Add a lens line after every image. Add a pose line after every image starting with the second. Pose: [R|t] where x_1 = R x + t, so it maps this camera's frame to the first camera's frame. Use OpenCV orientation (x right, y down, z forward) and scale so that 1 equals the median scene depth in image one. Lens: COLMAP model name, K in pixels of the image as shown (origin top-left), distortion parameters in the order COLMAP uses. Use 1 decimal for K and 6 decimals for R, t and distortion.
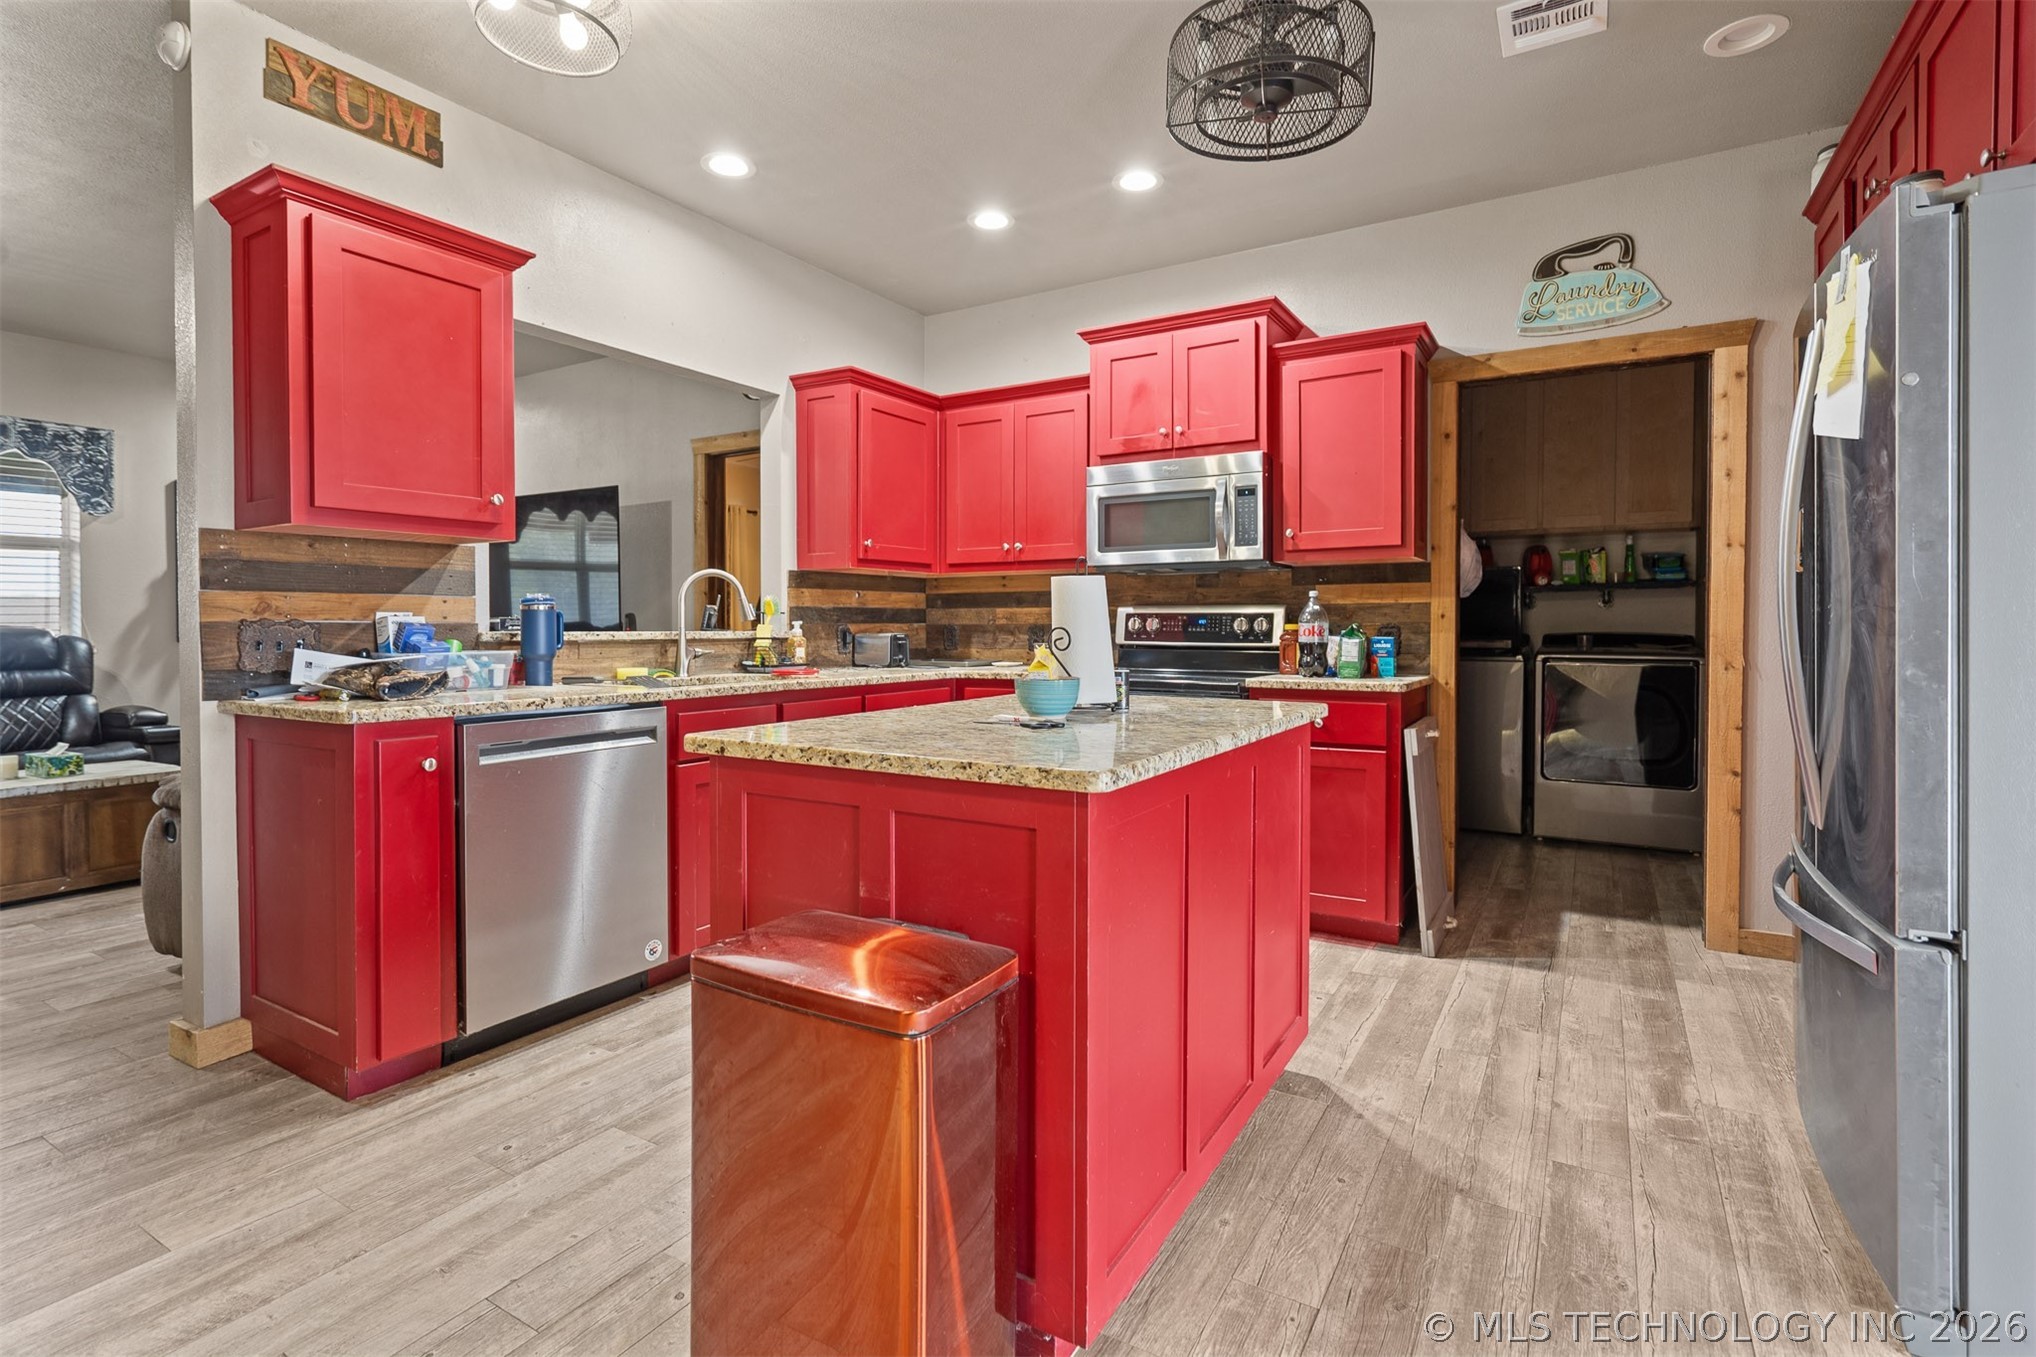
lens RADIAL K [[955.9, 0, 1030.7], [0, 955.9, 643.8], [0, 0, 1]] dist [-0.000996, 0.001792]
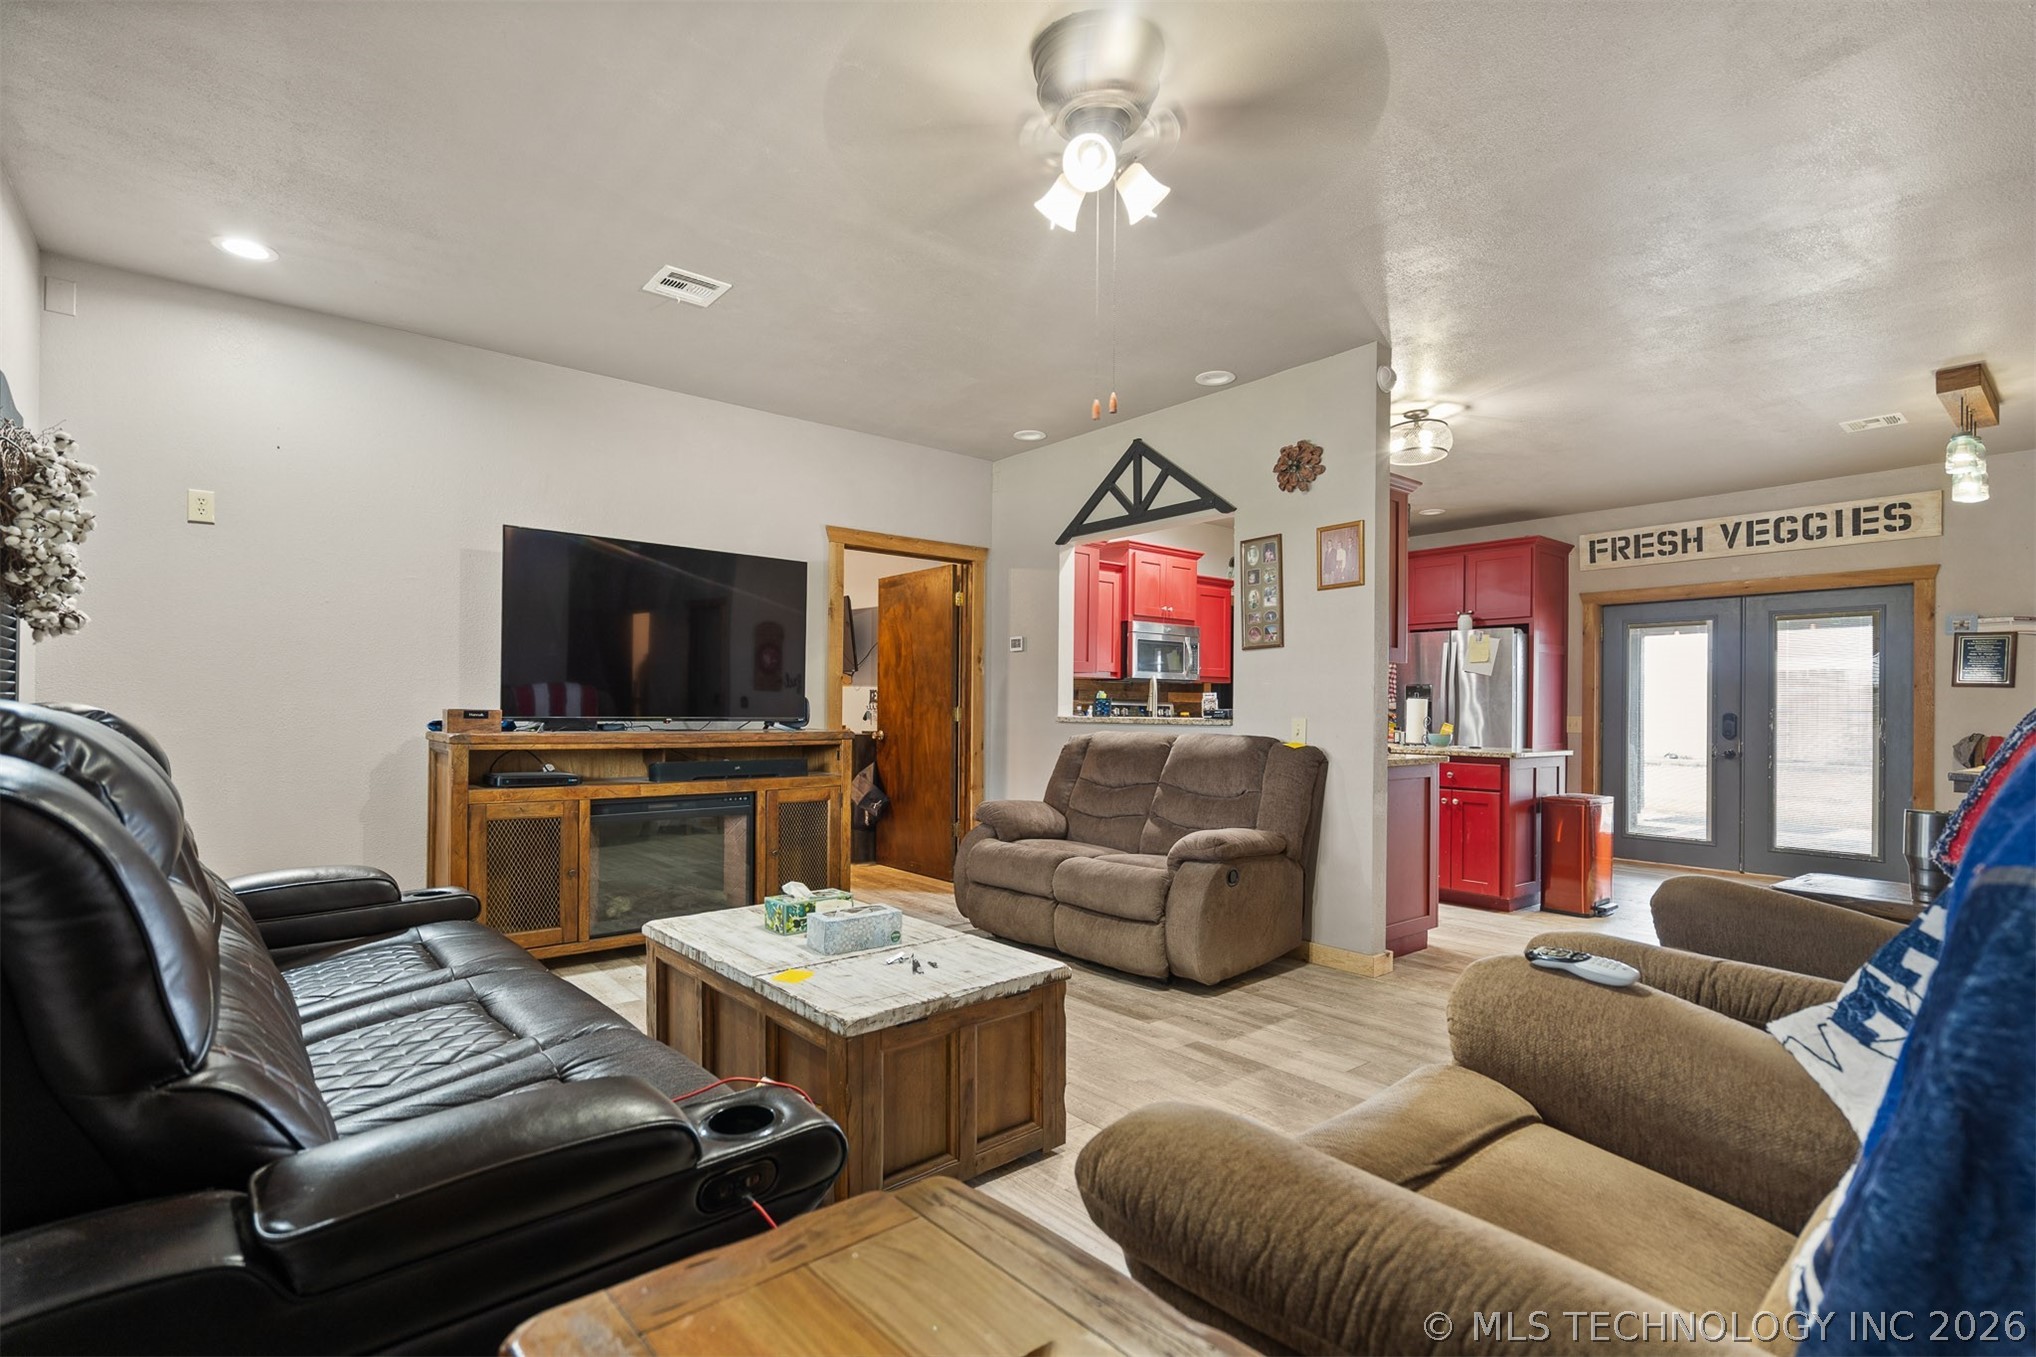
lens RADIAL K [[955.9, 0, 1004.4], [0, 955.9, 705.4], [0, 0, 1]] dist [-0.000996, 0.001792]
pose [[0.341826, 0.008339, 0.939726, -1.860324], [0.006032, 0.999921, -0.011067, -0.016527], [-0.939744, 0.009451, 0.341748, 0.718405]]
